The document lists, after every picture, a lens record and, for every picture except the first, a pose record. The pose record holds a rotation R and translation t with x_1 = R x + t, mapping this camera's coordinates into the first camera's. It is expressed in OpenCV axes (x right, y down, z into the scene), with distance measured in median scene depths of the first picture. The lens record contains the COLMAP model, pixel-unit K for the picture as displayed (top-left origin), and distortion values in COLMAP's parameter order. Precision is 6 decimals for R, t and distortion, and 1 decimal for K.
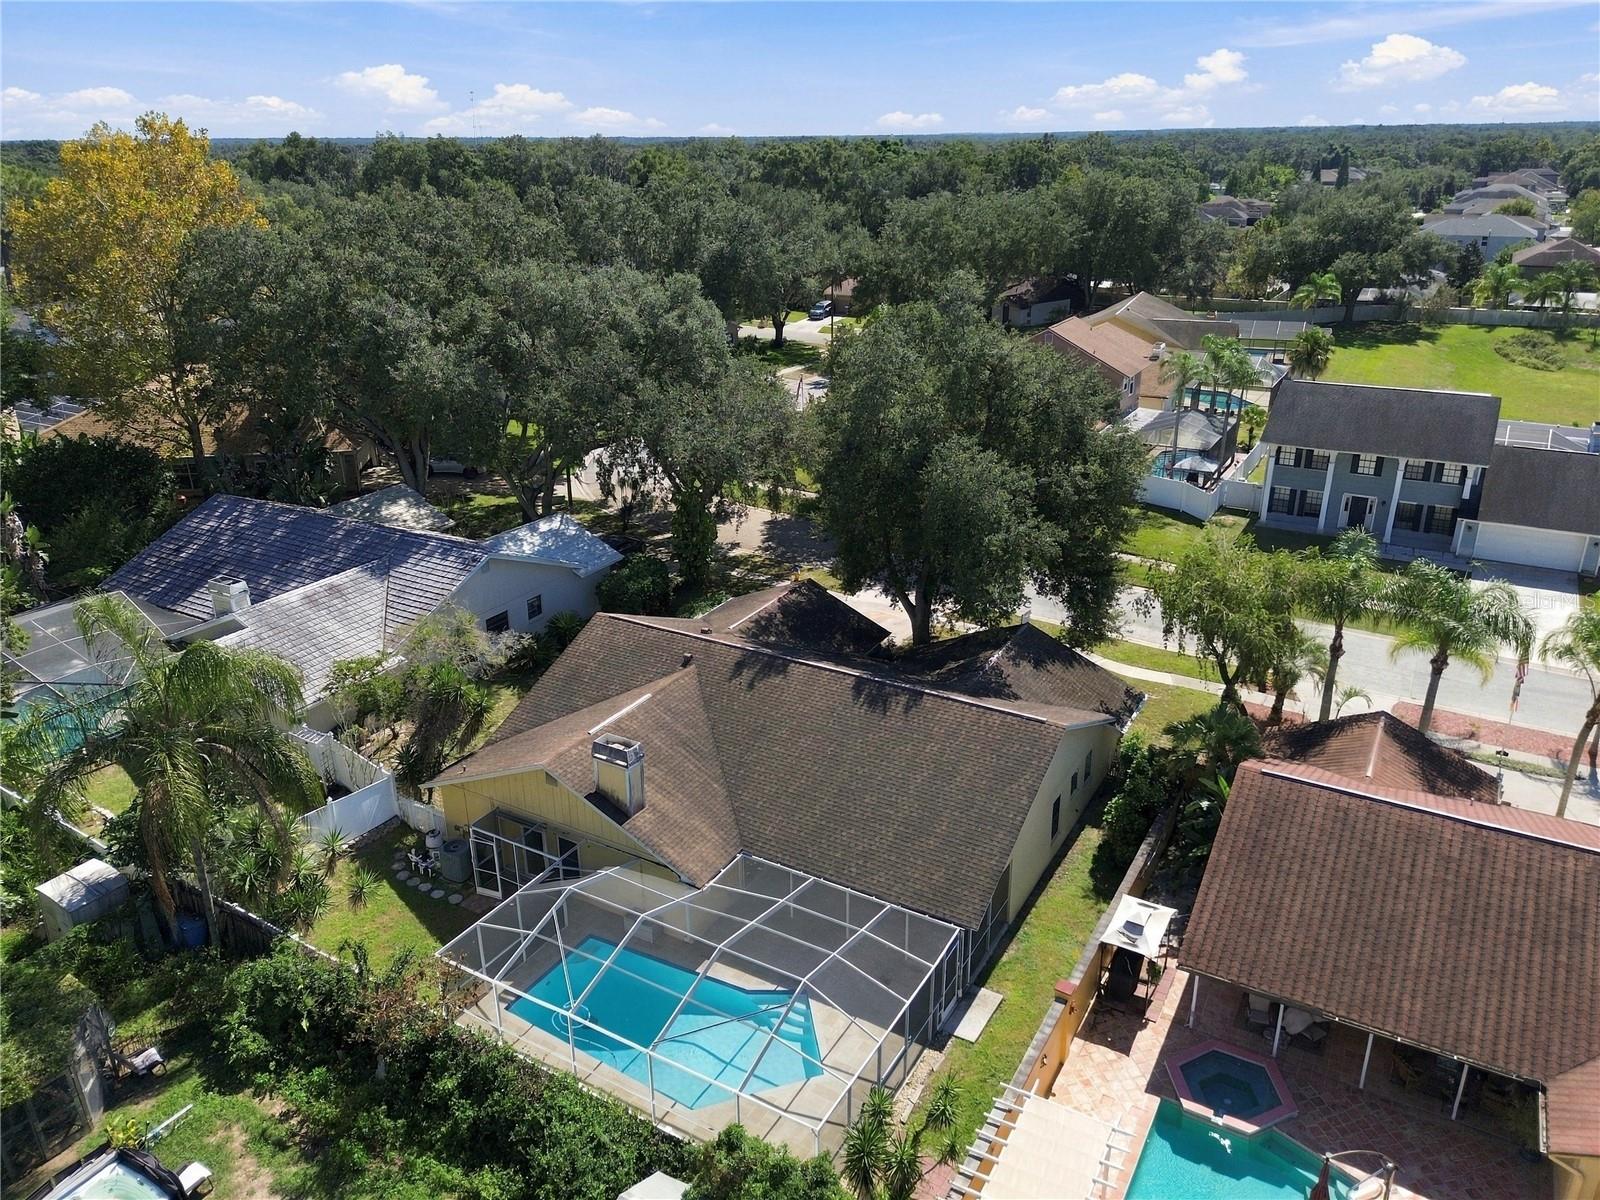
lens RADIAL K [[1128.7, 0, 804.2], [0, 1128.7, 605.2], [0, 0, 1]] dist [0.065579, -0.056406]
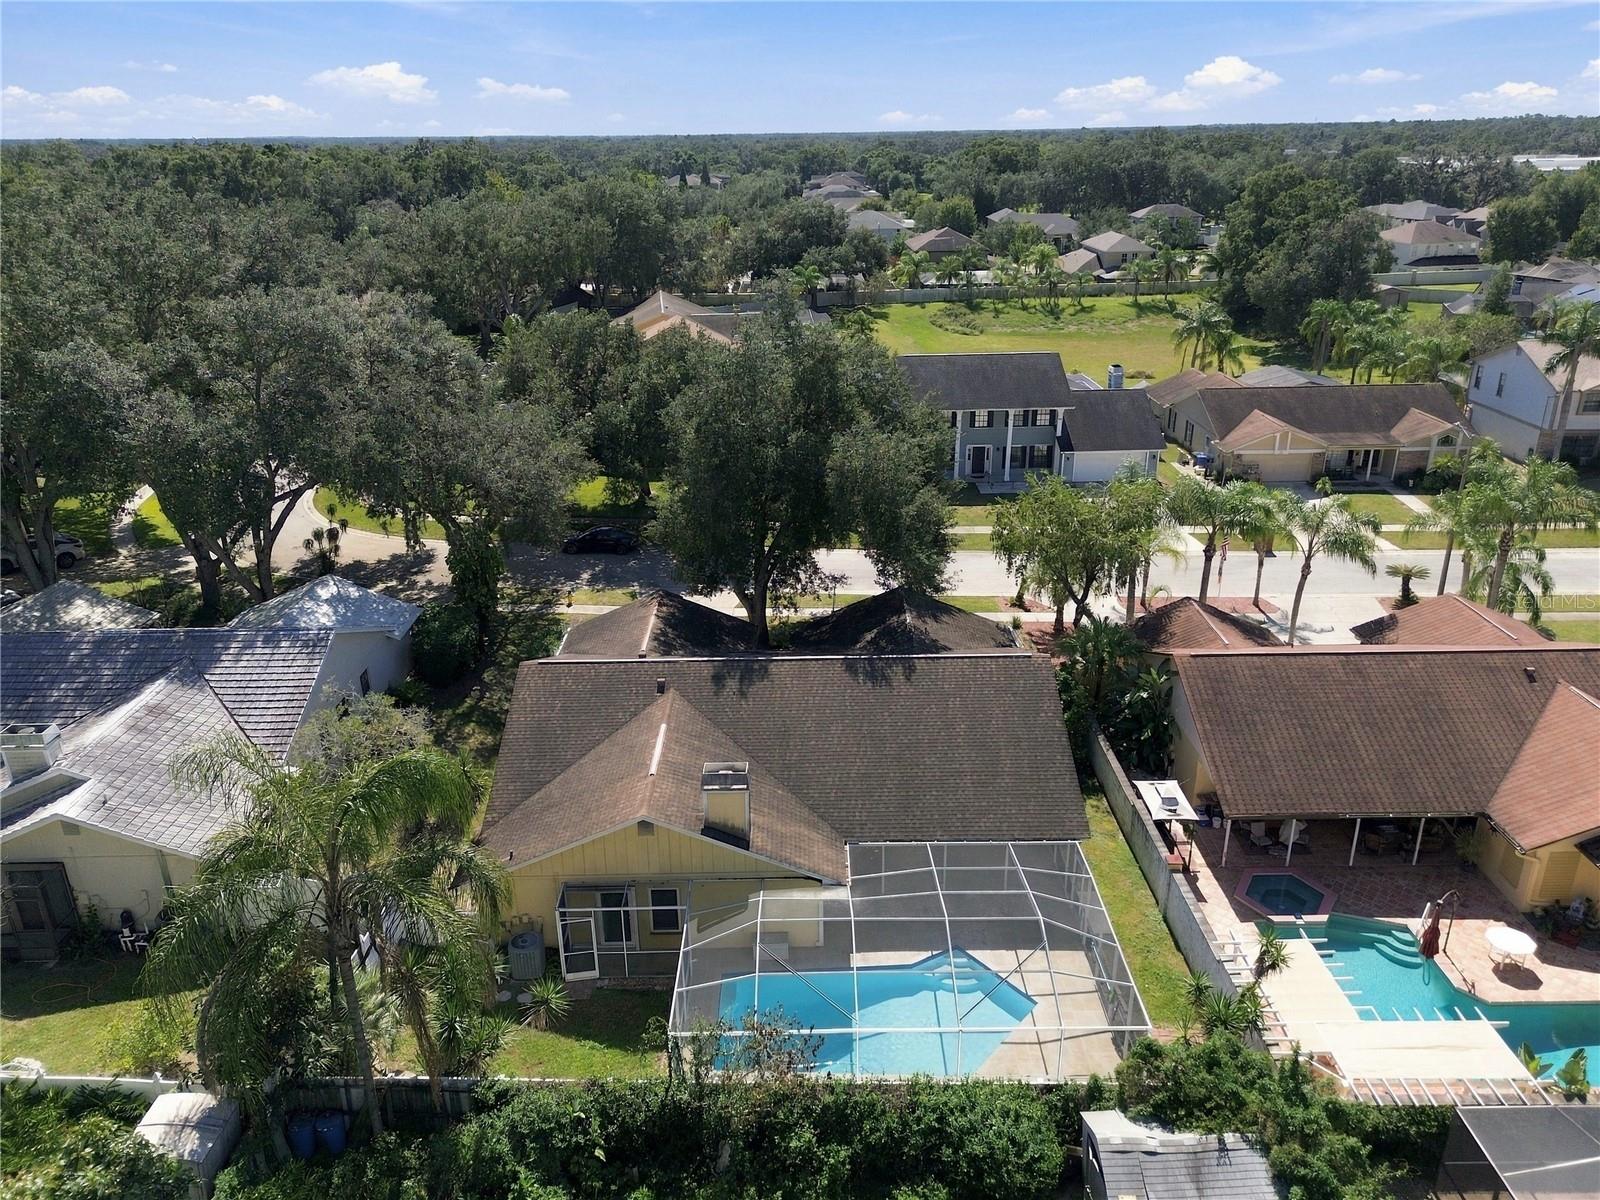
lens RADIAL K [[1128.7, 0, 801.2], [0, 1128.7, 604.7], [0, 0, 1]] dist [0.065579, -0.056406]
pose [[0.861406, -0.195202, 0.468910, -0.479368], [0.197542, 0.979272, 0.044768, -0.041401], [-0.467929, 0.054066, 0.882111, 0.100377]]
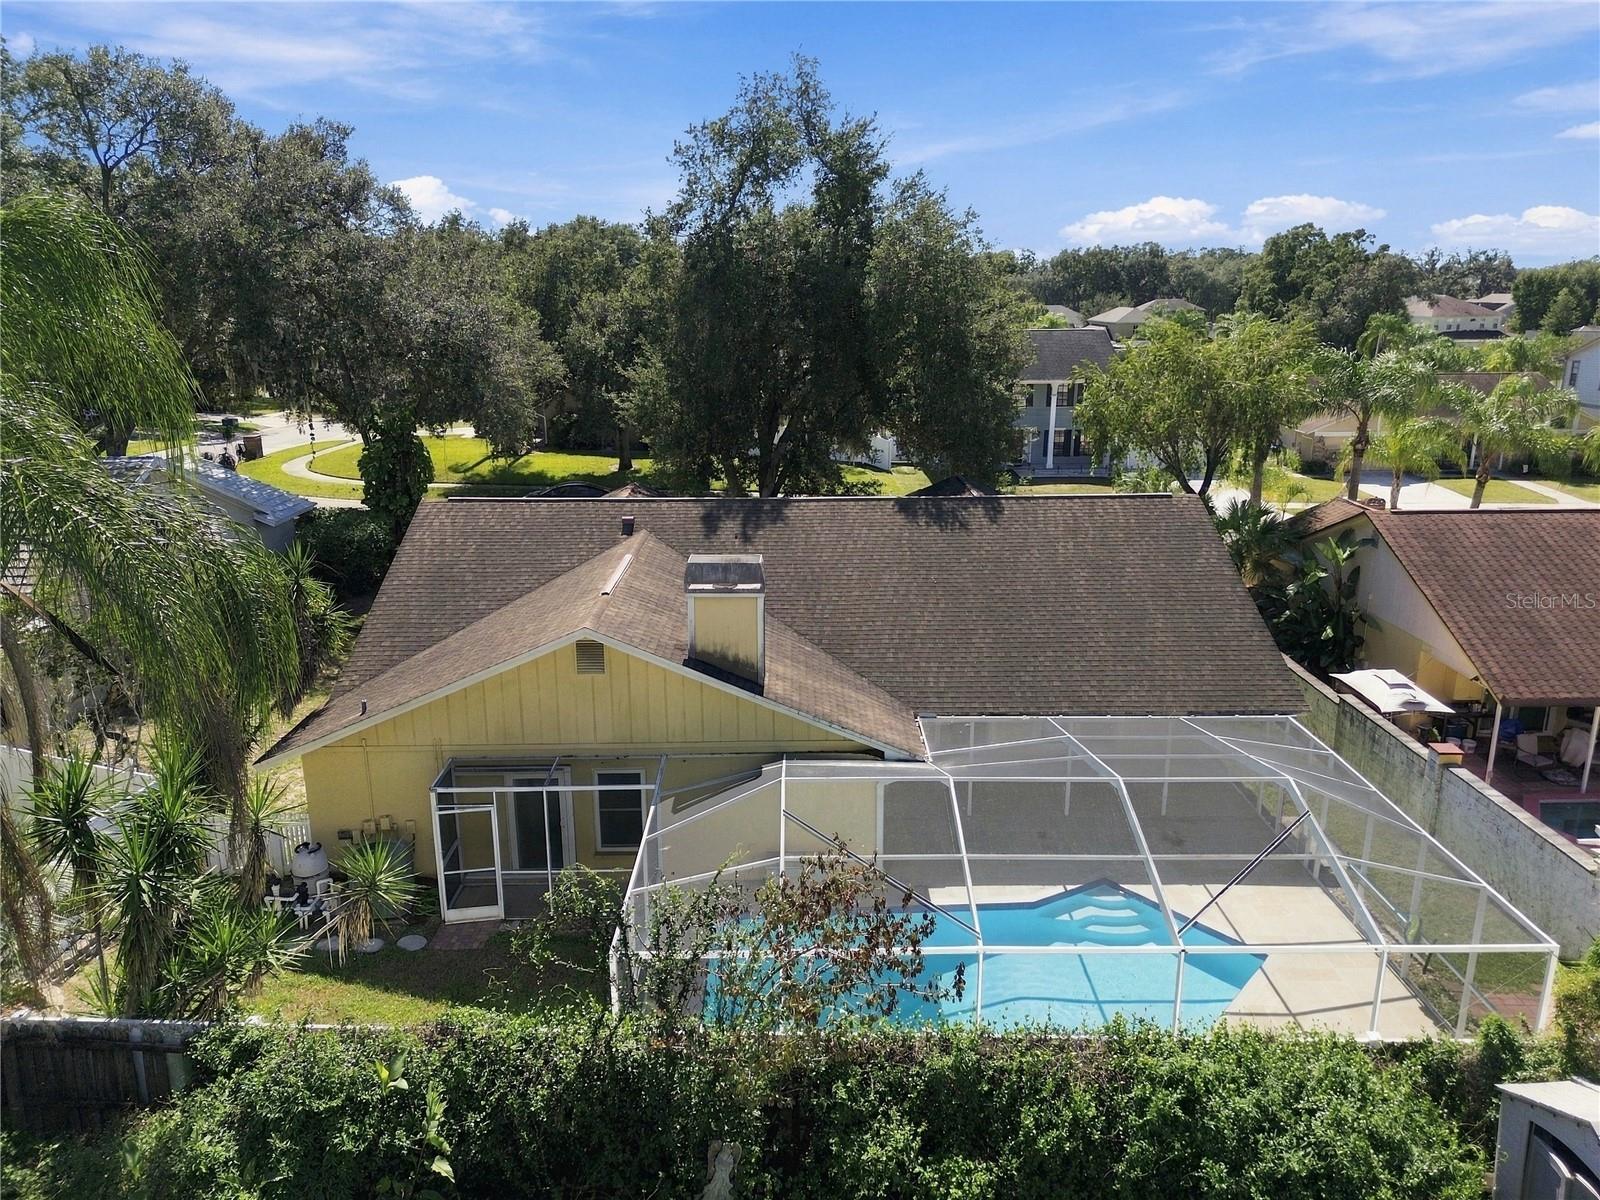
lens RADIAL K [[1128.7, 0, 800.5], [0, 1128.7, 603.2], [0, 0, 1]] dist [0.065579, -0.056406]
pose [[0.858742, -0.131125, 0.495347, -0.378605], [0.190636, 0.979067, -0.071318, 0.172470], [-0.475626, 0.155675, 0.865763, 0.433622]]
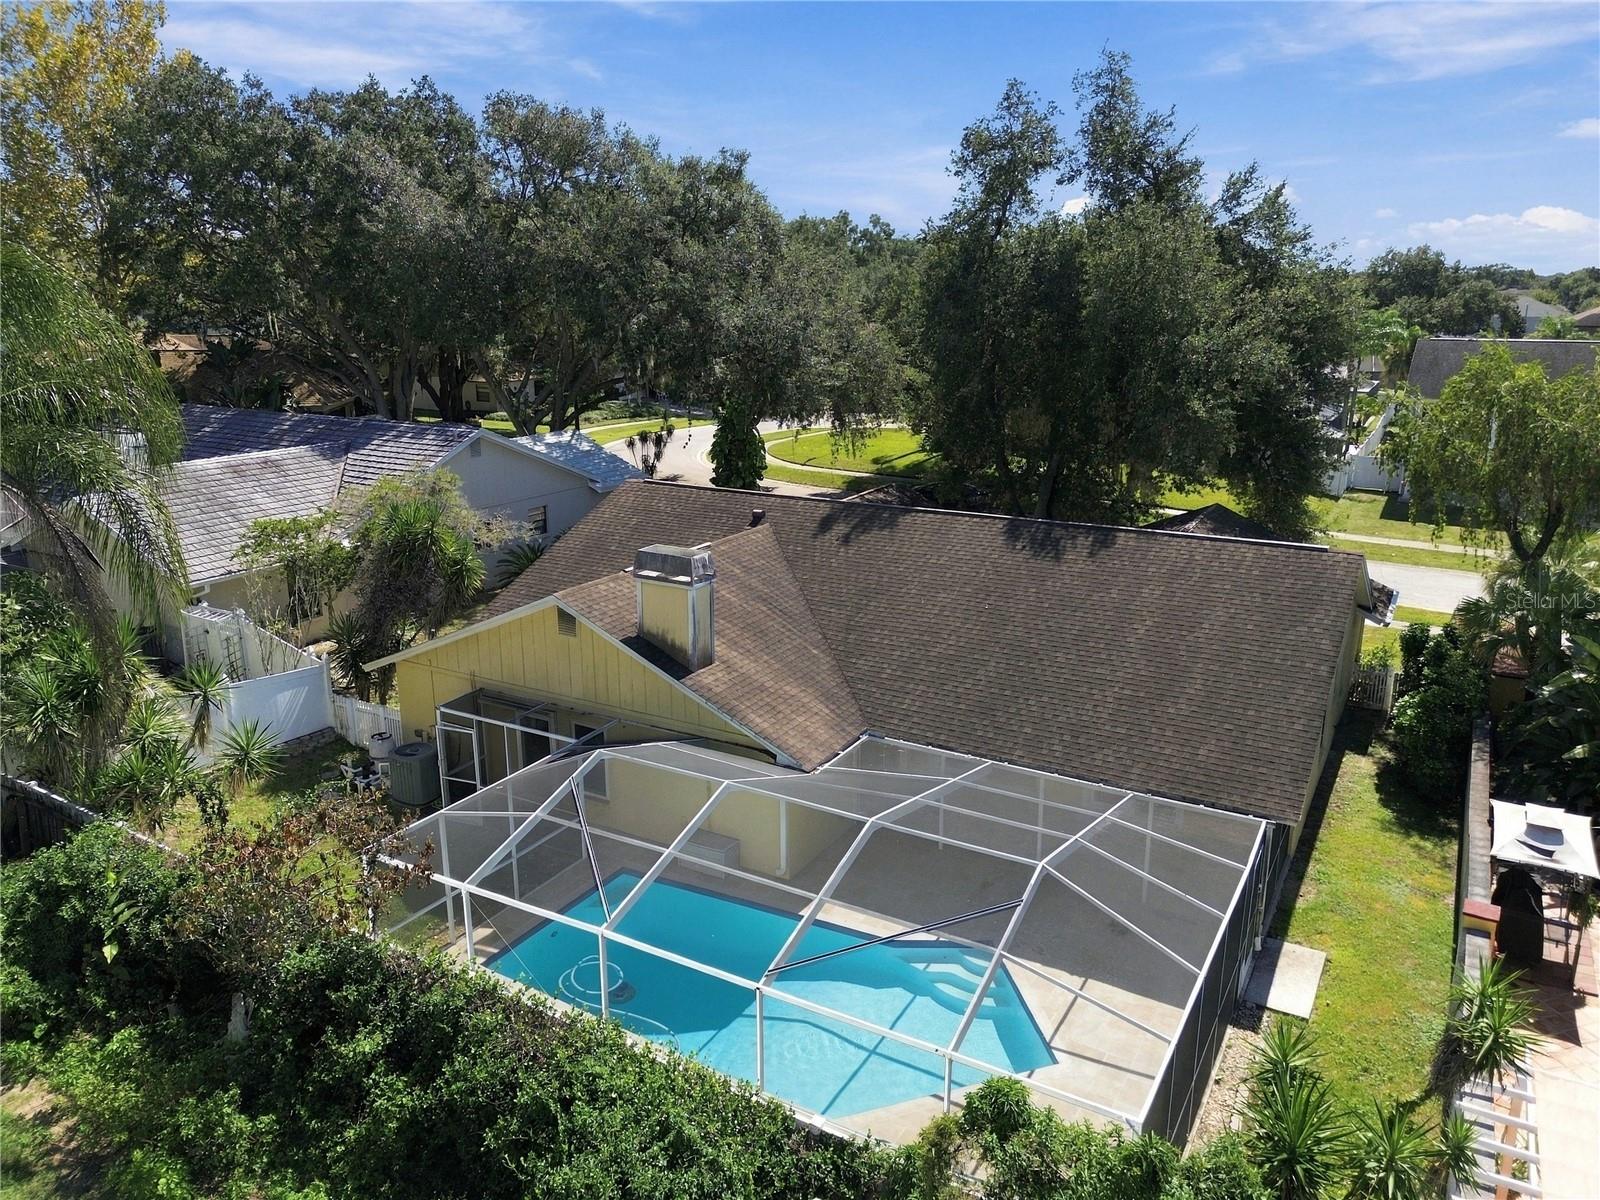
lens RADIAL K [[1128.7, 0, 804.5], [0, 1128.7, 601.7], [0, 0, 1]] dist [0.065579, -0.056406]
pose [[0.999944, 0.007212, 0.007796, -0.086977], [-0.006234, 0.992872, -0.119025, 0.201261], [-0.008599, 0.118970, 0.992861, 0.335780]]
